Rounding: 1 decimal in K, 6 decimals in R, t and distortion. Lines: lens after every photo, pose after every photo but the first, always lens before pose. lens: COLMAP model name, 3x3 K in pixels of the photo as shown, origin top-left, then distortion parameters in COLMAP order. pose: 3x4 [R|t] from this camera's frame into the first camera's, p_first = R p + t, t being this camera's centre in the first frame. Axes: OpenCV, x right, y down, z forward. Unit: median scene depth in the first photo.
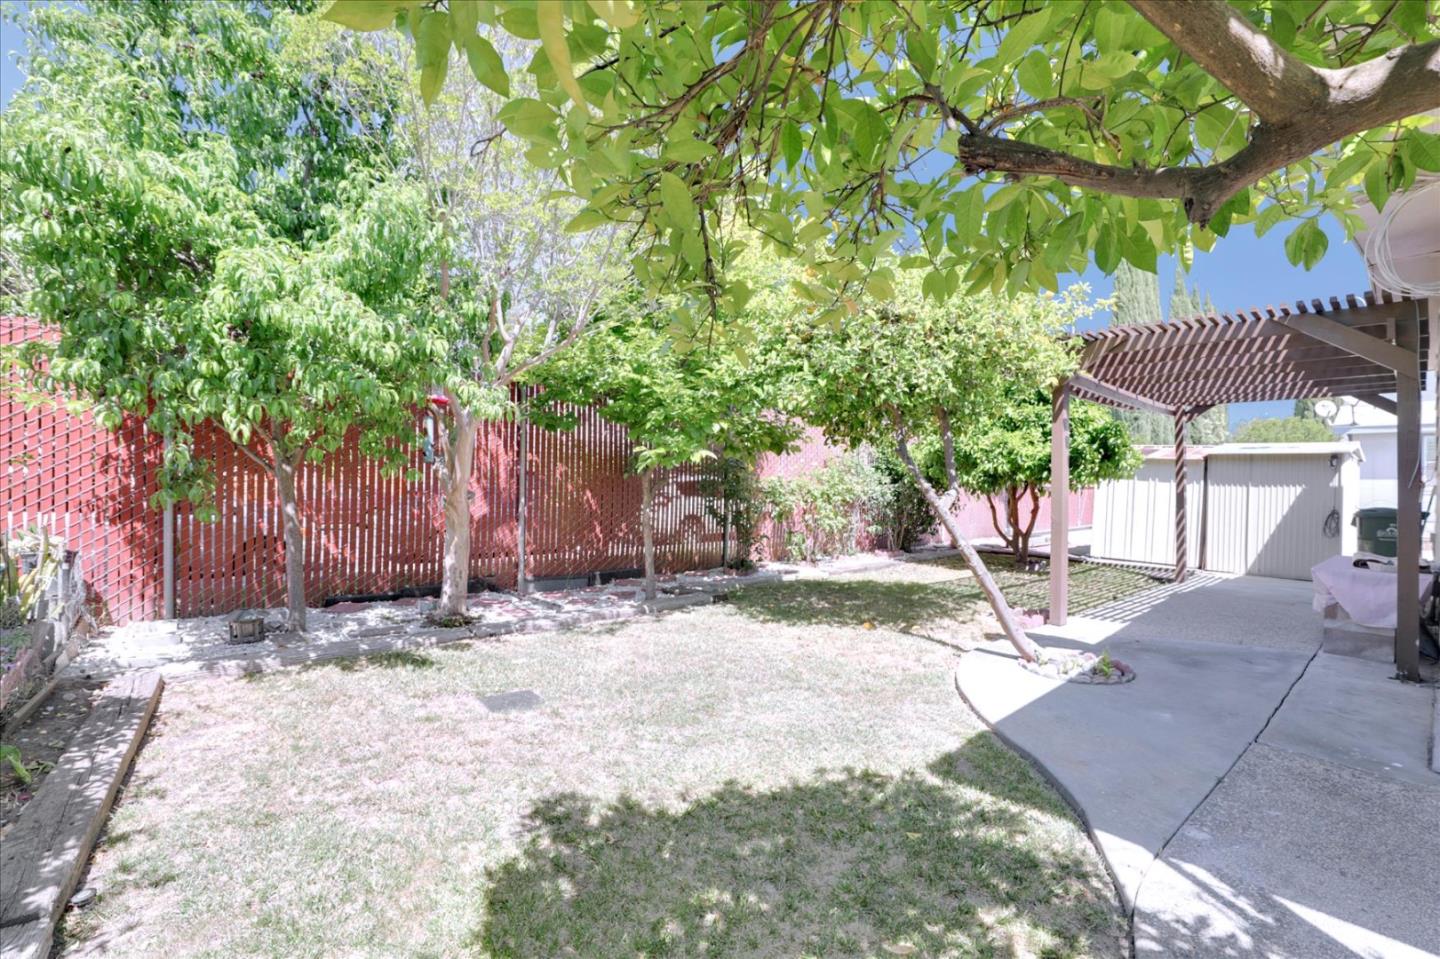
lens RADIAL K [[662.1, 0, 725.7], [0, 662.1, 478.3], [0, 0, 1]] dist [-0.025561, -0.000044]
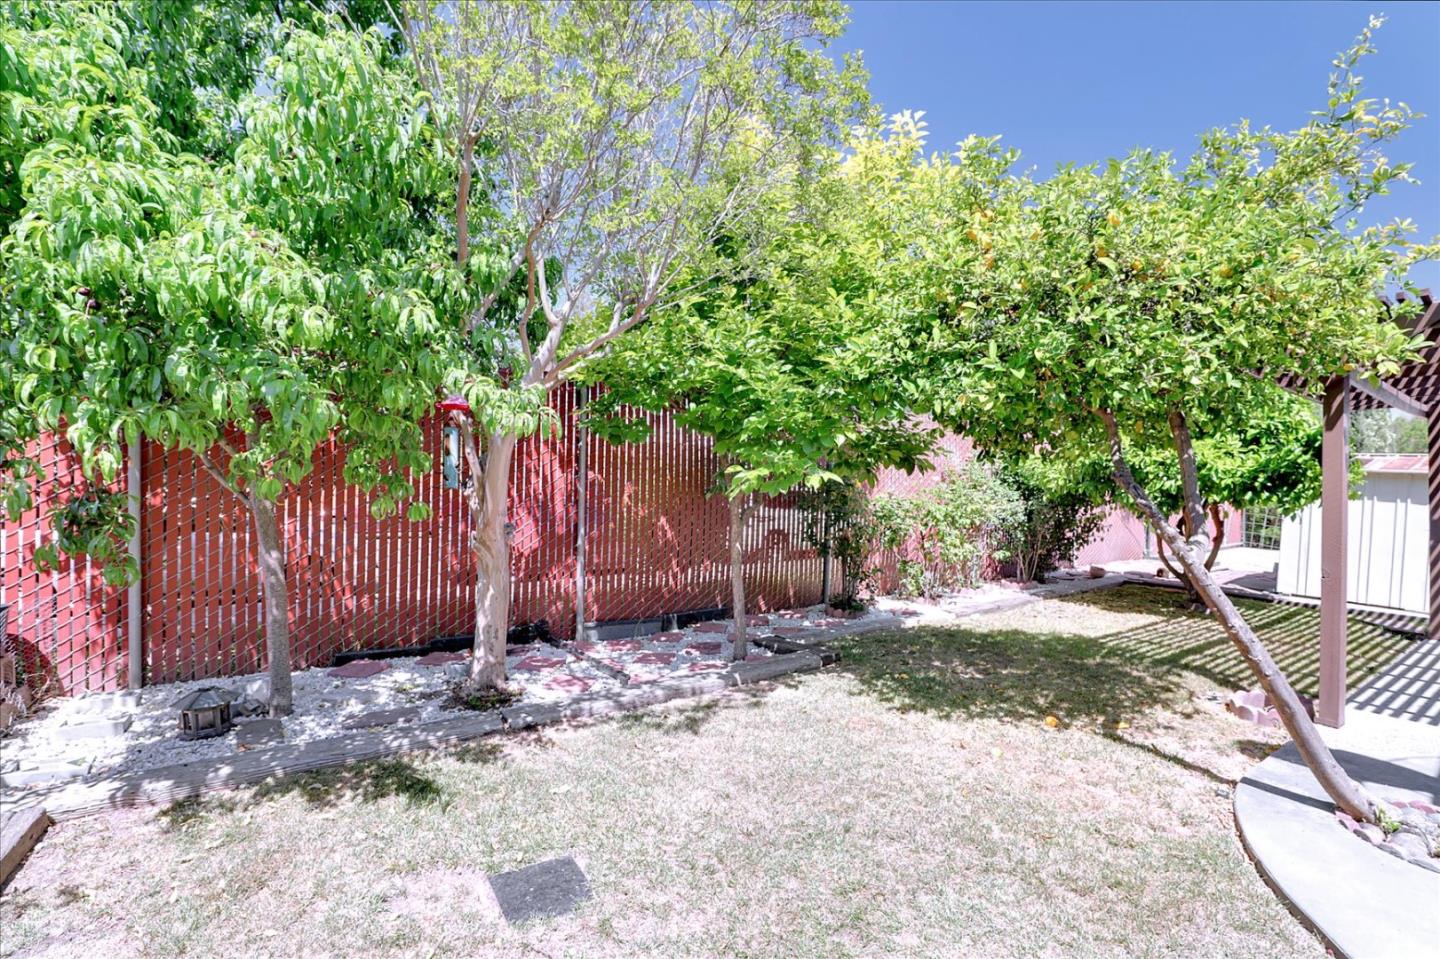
lens RADIAL K [[666.3, 0, 727.2], [0, 666.3, 484.7], [0, 0, 1]] dist [-0.050788, 0.017184]
pose [[0.993917, 0.003880, -0.110065, -0.054764], [-0.003123, 0.999970, 0.007046, -0.033188], [0.110089, -0.006659, 0.993899, 0.271135]]
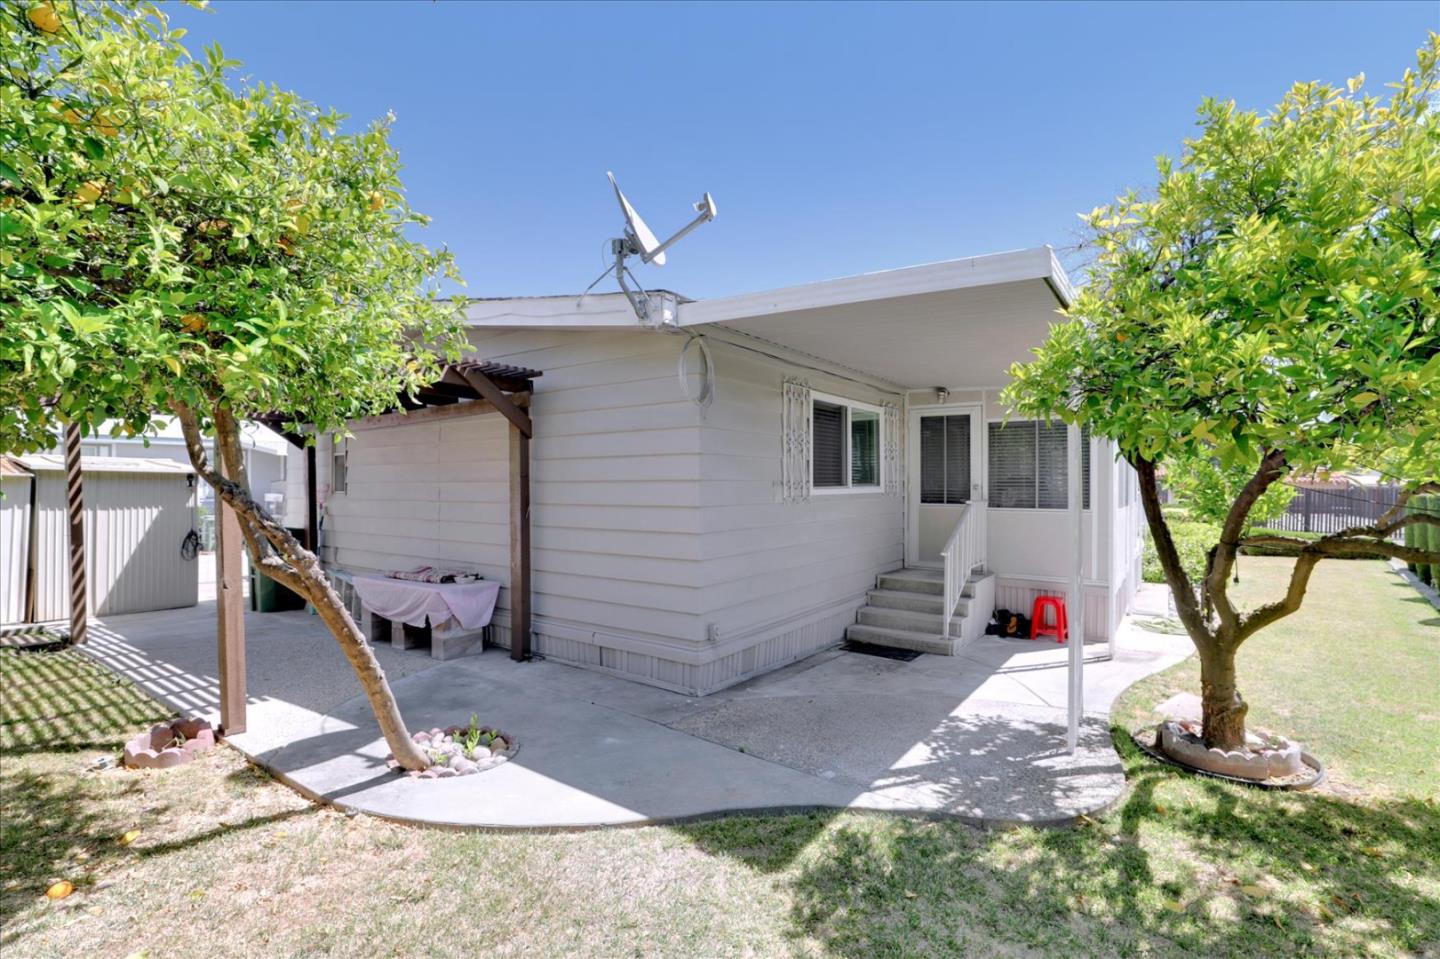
lens RADIAL K [[666.3, 0, 727.2], [0, 666.3, 484.7], [0, 0, 1]] dist [-0.050788, 0.017184]
pose [[-0.215032, -0.005541, 0.976591, -0.292742], [-0.005170, 0.999976, 0.004536, -0.047730], [-0.976593, -0.004073, -0.215055, 0.668769]]
